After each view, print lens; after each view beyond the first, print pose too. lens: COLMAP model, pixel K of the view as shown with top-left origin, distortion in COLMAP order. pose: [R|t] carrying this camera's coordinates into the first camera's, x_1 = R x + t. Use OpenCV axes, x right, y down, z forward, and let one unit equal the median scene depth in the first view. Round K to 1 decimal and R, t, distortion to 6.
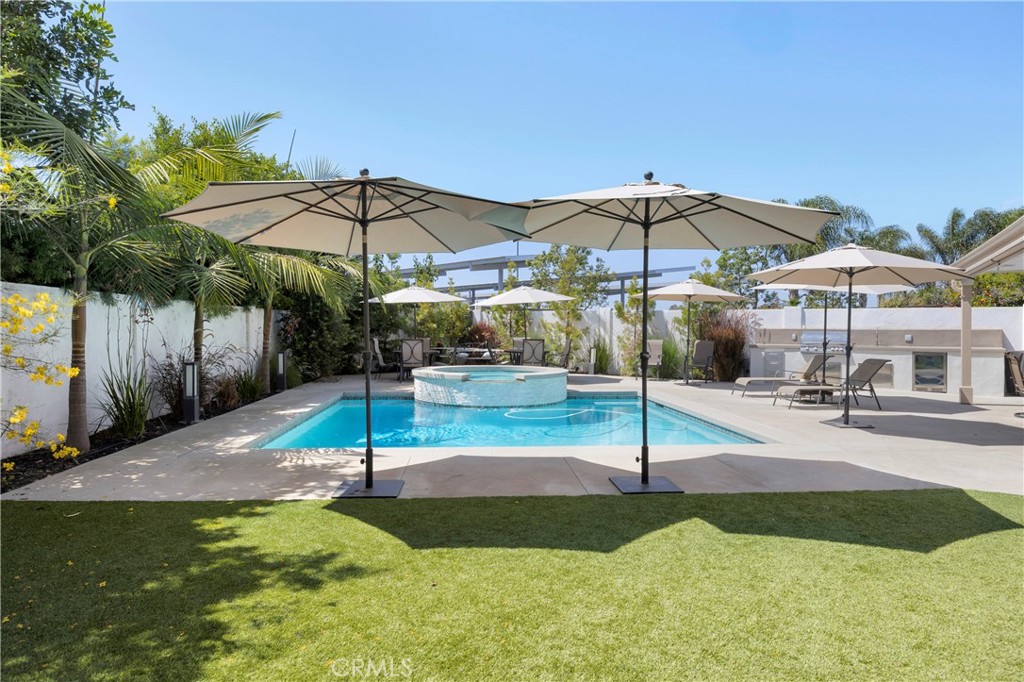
lens RADIAL K [[614.6, 0, 511.8], [0, 614.6, 325.2], [0, 0, 1]] dist [-0.001684, 0.000029]
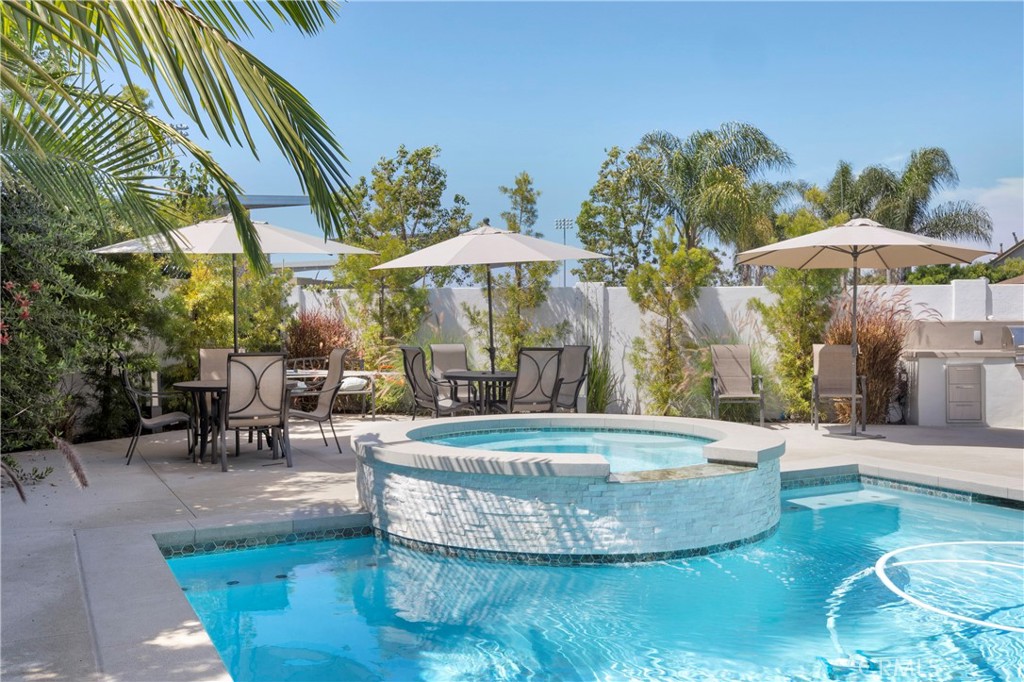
lens RADIAL K [[916.8, 0, 512.0], [0, 916.8, 341.0], [0, 0, 1]] dist [-0.002096, -0.000641]
pose [[0.923687, -0.012686, 0.382939, -0.282648], [0.005283, 0.999778, 0.020378, 0.005987], [-0.383112, -0.016800, 0.923549, 0.516683]]
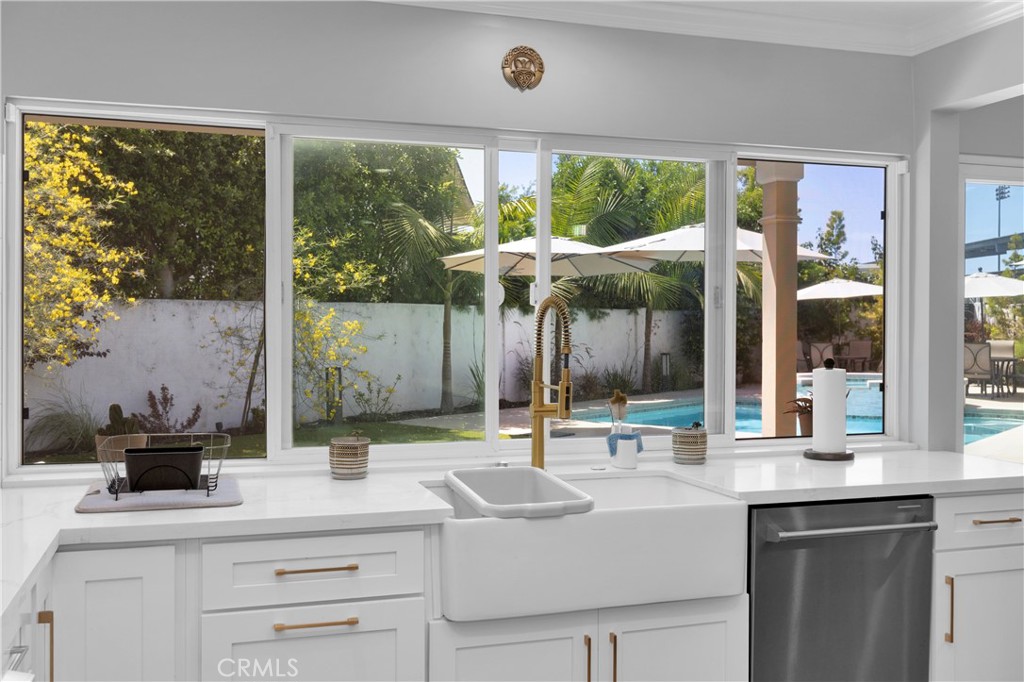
lens RADIAL K [[980.7, 0, 512.0], [0, 980.7, 341.0], [0, 0, 1]] dist [-0.009902, 0.004028]
pose [[0.724156, 0.002708, -0.689631, 0.562300], [0.010091, 0.999844, 0.014523, -0.002895], [0.689562, -0.017476, 0.724016, -0.345603]]
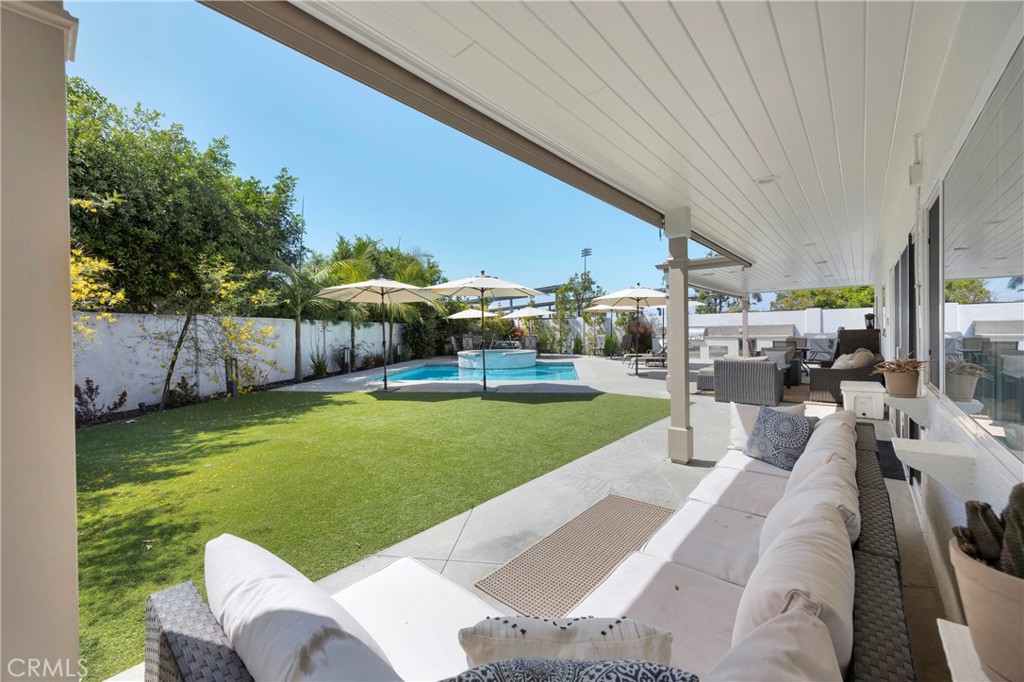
lens RADIAL K [[409.7, 0, 509.0], [0, 409.7, 338.7], [0, 0, 1]] dist [-0.001012, -0.000142]
pose [[0.977238, -0.016748, -0.211485, 0.286338], [0.022558, 0.999431, 0.025086, -0.000216], [0.210944, -0.029285, 0.977059, -0.277359]]
